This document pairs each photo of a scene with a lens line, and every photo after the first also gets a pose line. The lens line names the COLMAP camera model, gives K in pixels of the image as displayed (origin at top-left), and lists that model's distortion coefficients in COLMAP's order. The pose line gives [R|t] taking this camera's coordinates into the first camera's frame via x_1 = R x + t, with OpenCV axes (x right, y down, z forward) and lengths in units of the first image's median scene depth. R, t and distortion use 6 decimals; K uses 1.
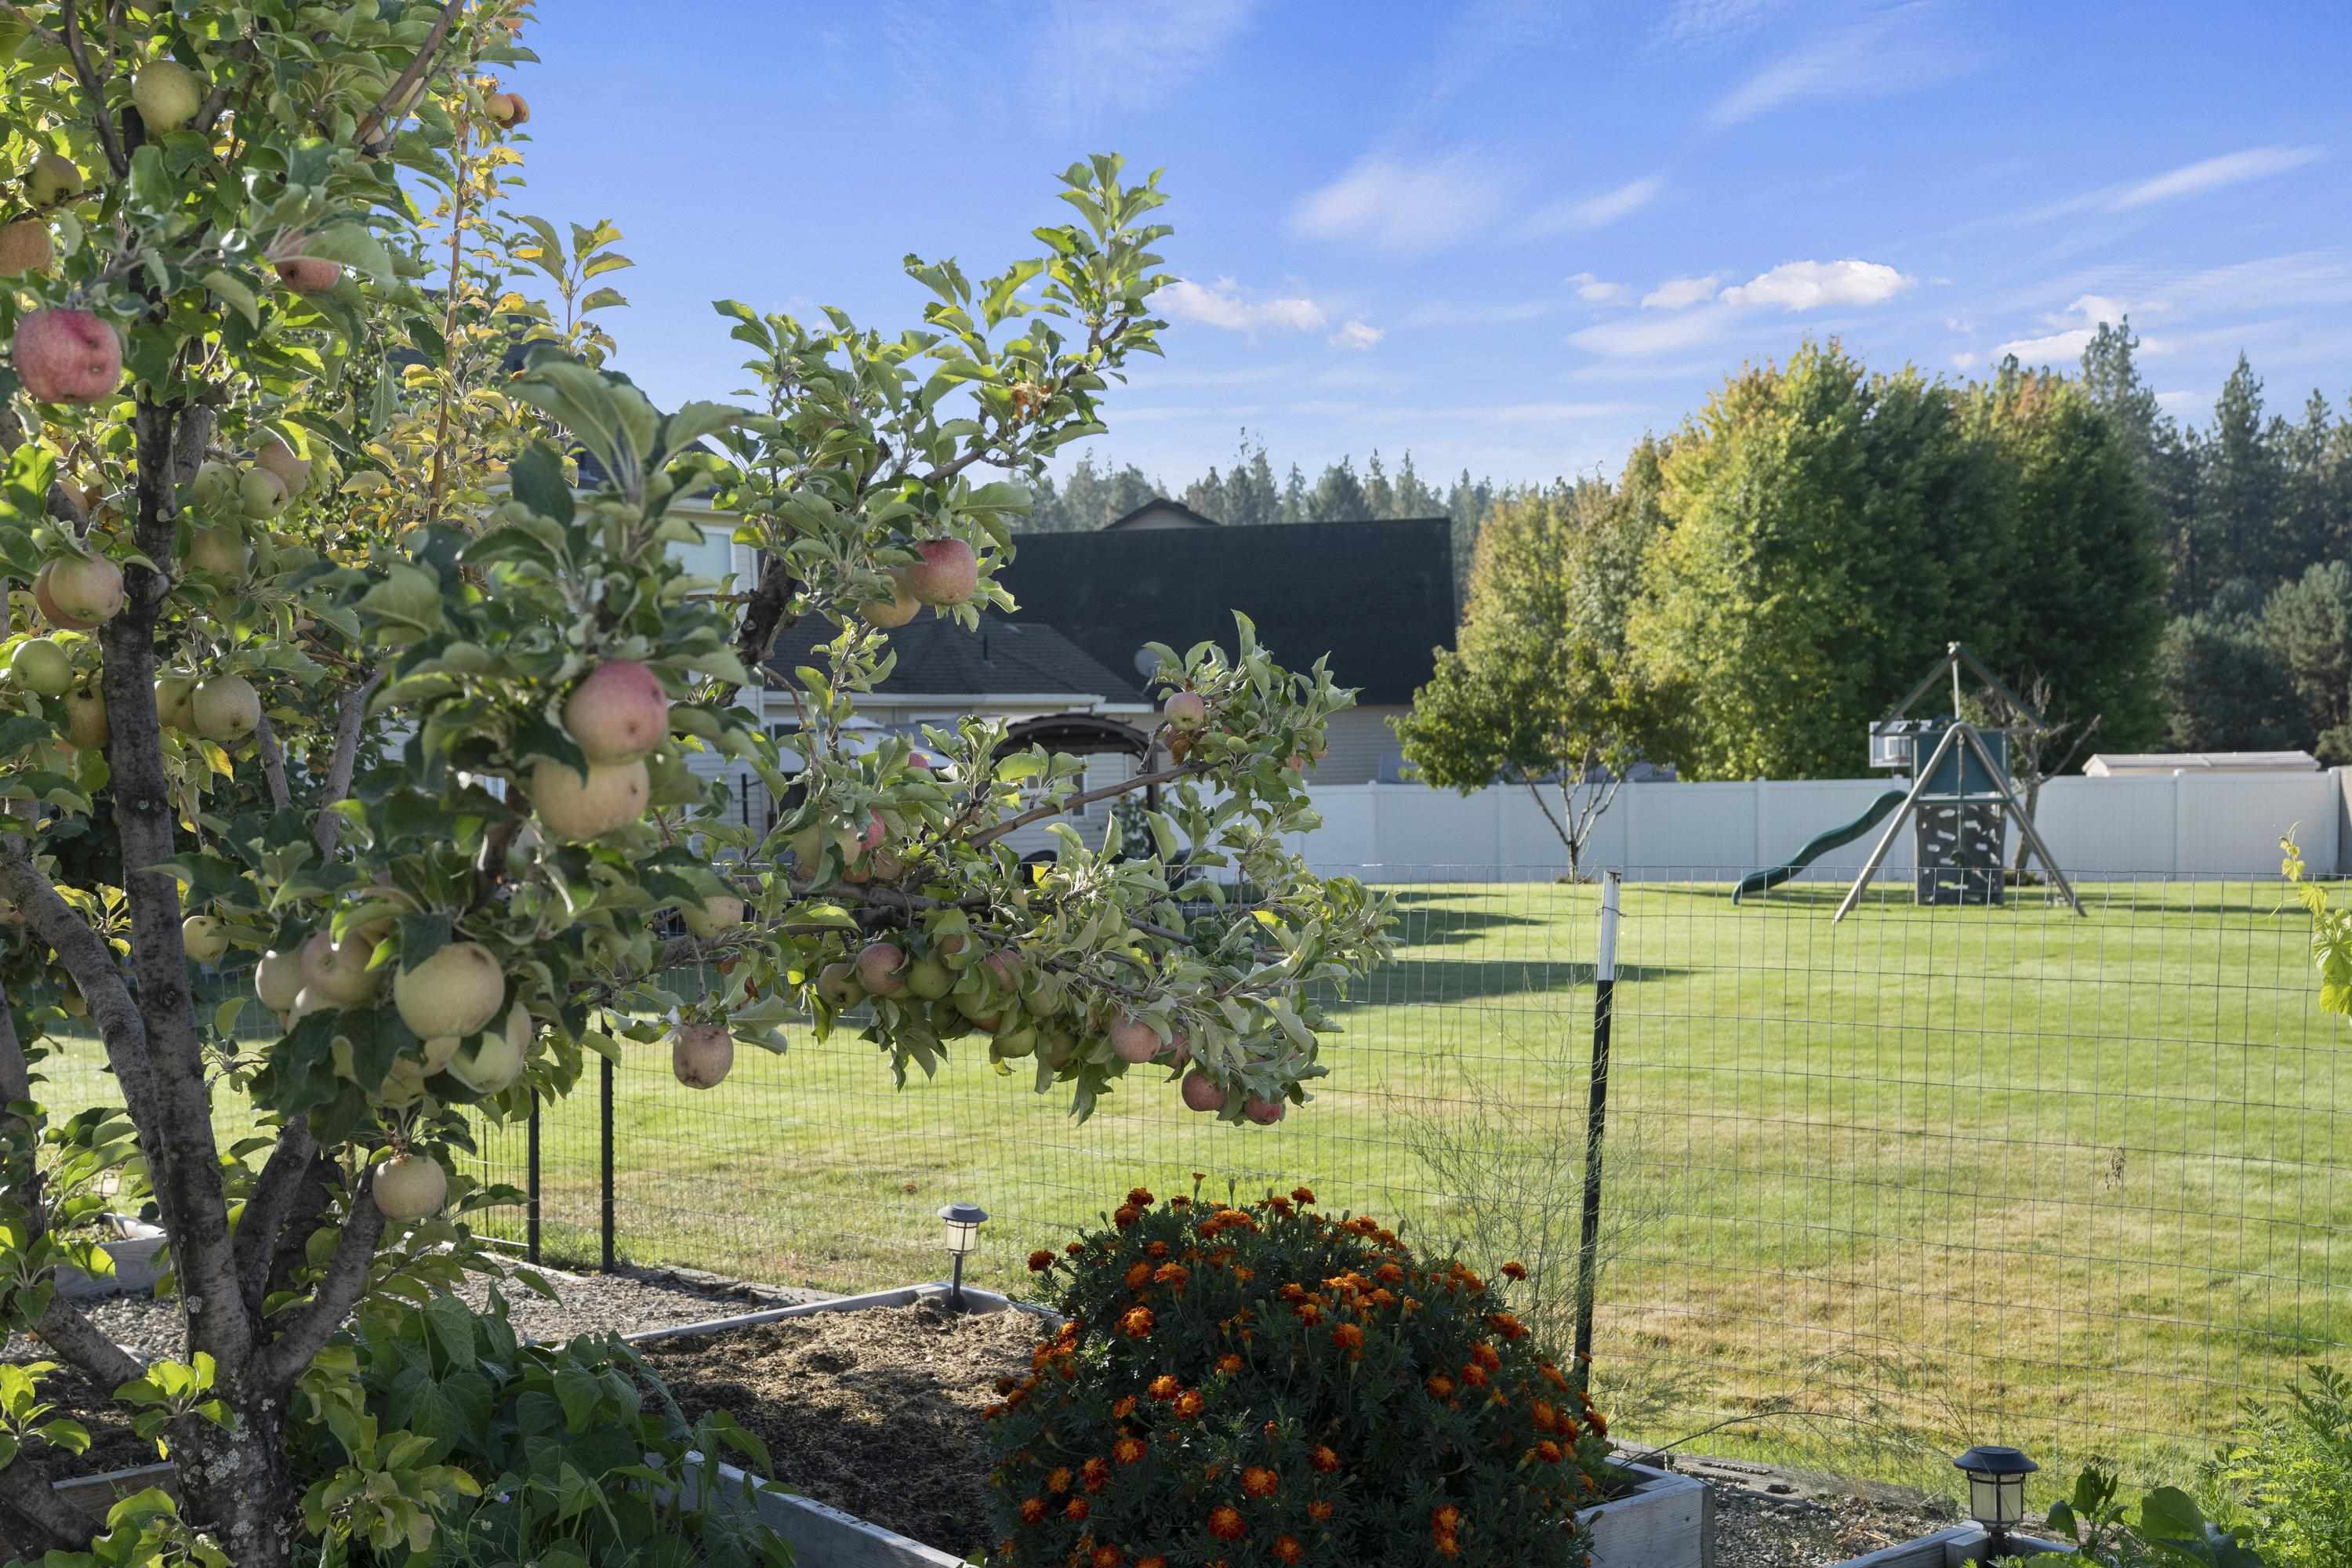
lens RADIAL K [[2335.7, 0, 1176.0], [0, 2335.7, 784.0], [0, 0, 1]] dist [0.004545, 0.006597]
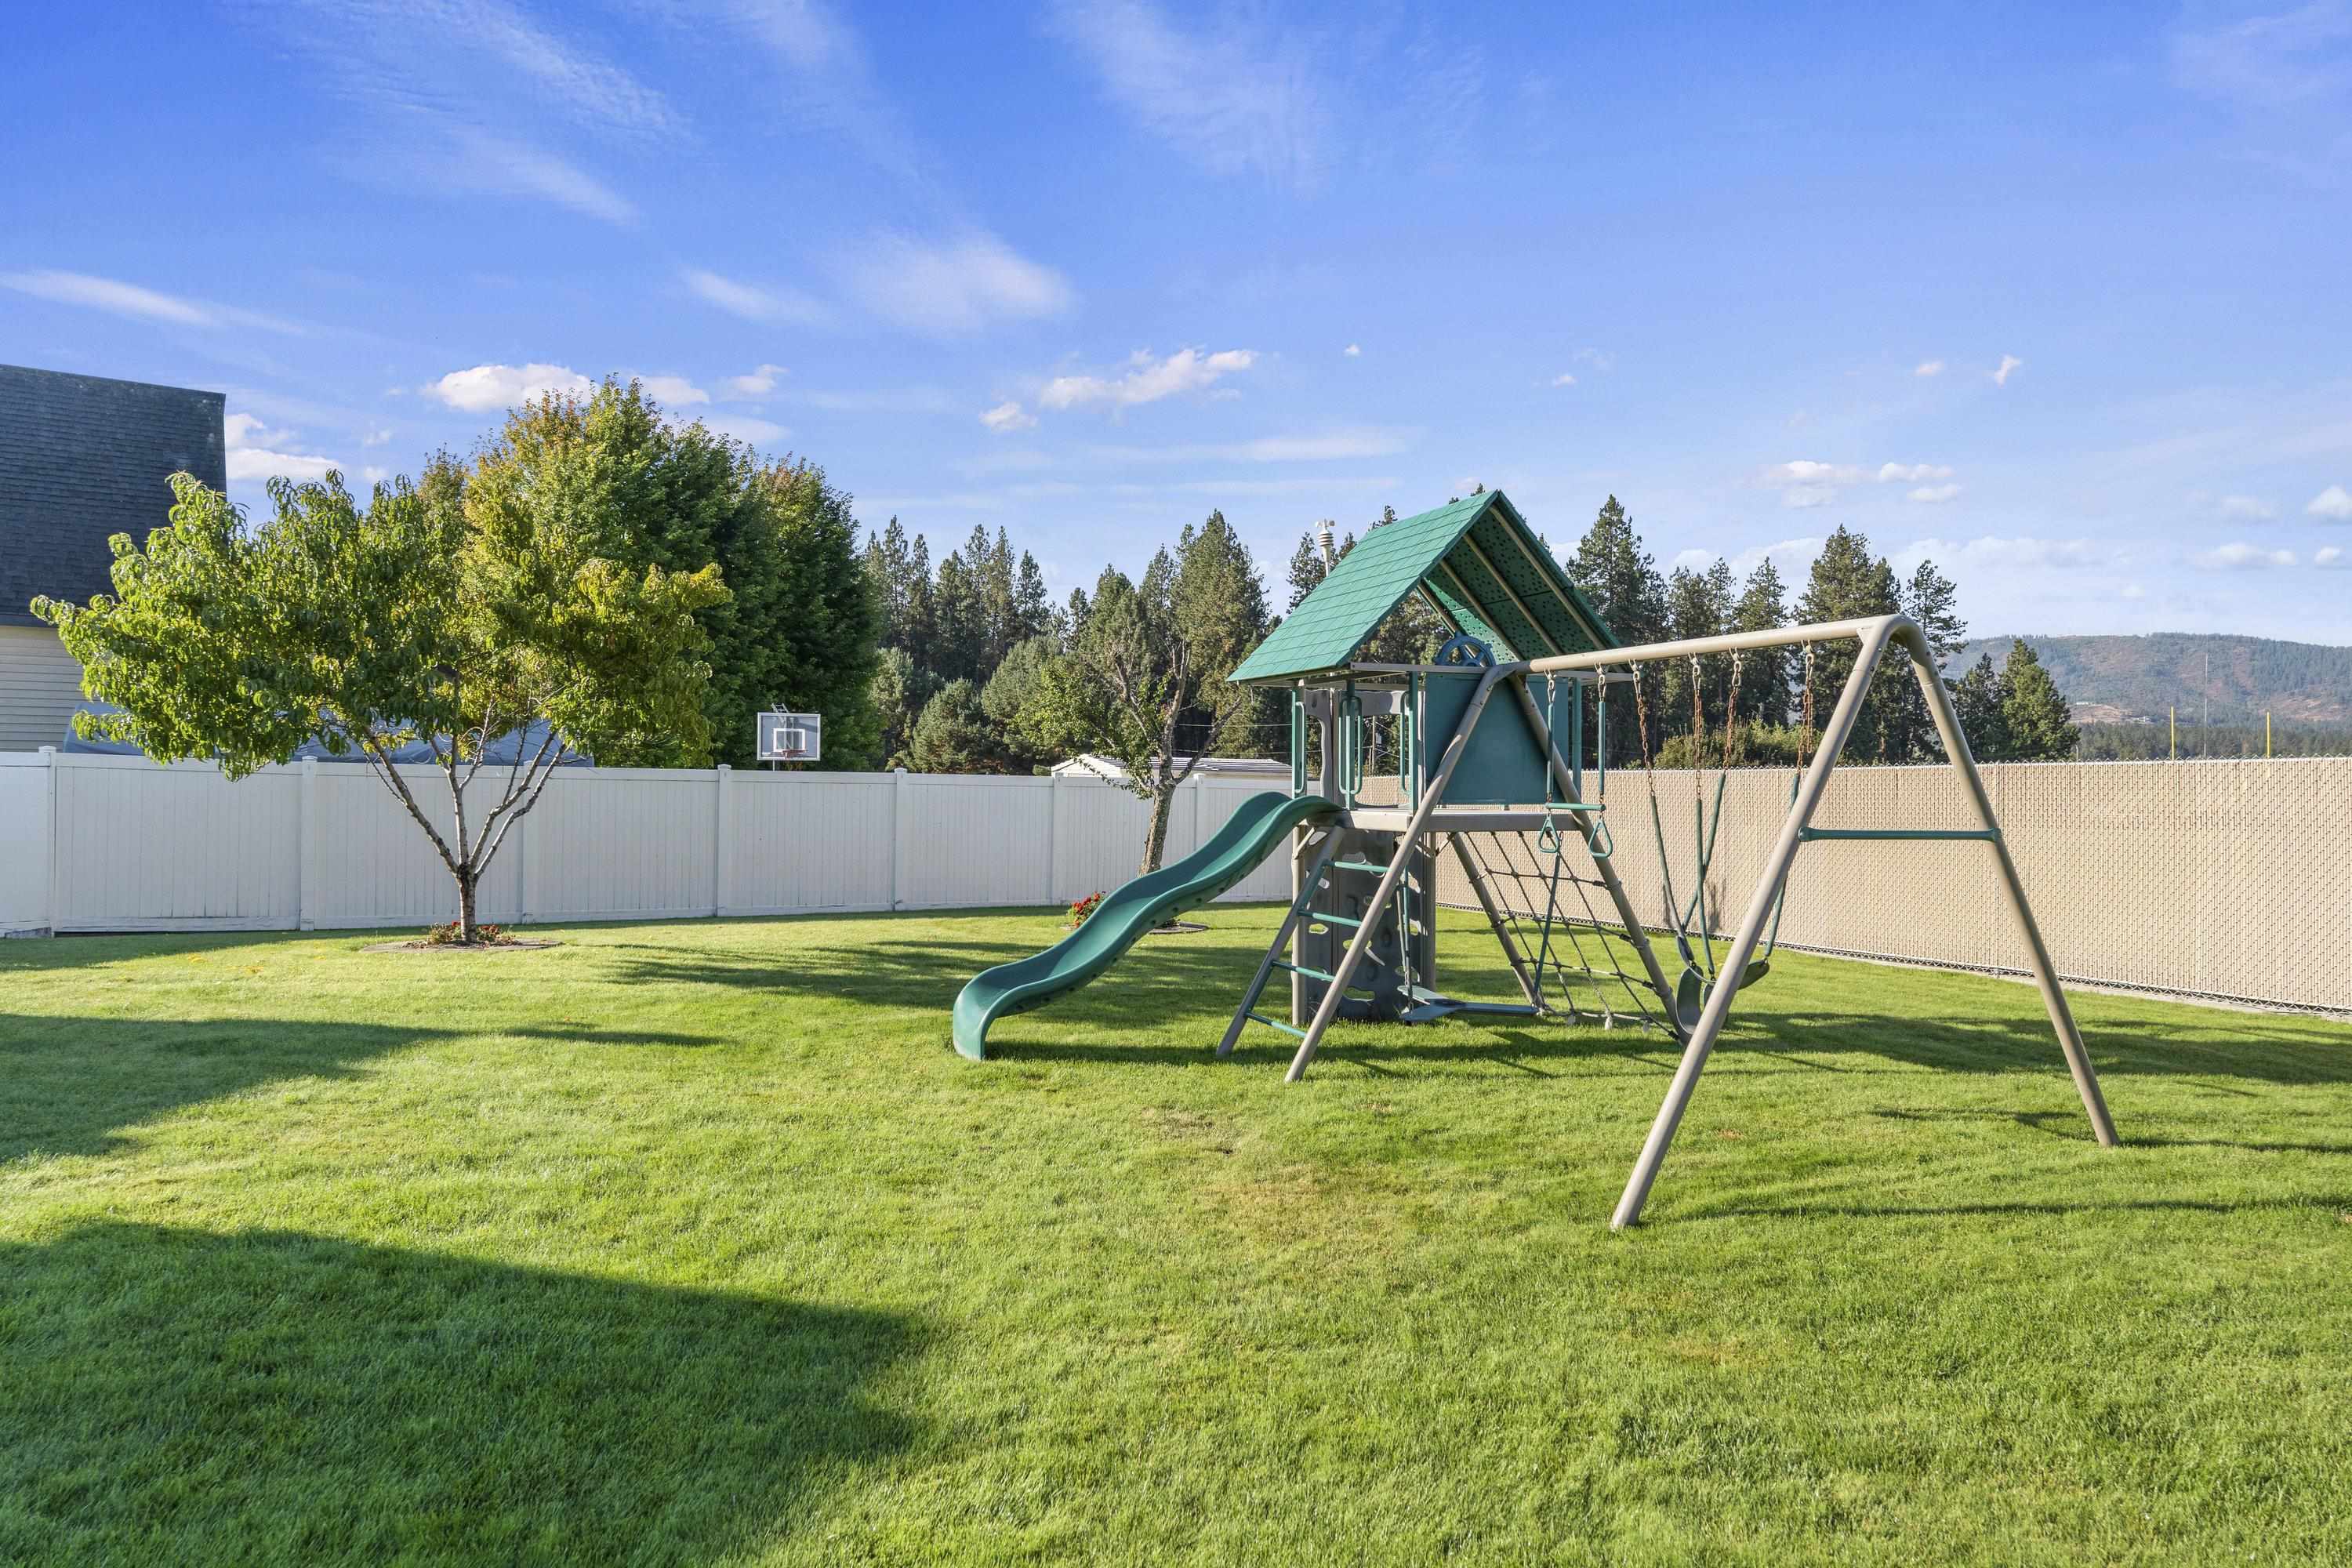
lens RADIAL K [[1417.6, 0, 1176.0], [0, 1417.6, 784.0], [0, 0, 1]] dist [0.005008, 0.000478]
pose [[0.759139, 0.027266, 0.650357, 0.063422], [-0.027971, 0.999566, -0.009257, 0.002955], [-0.650327, -0.011164, 0.759572, 0.514886]]
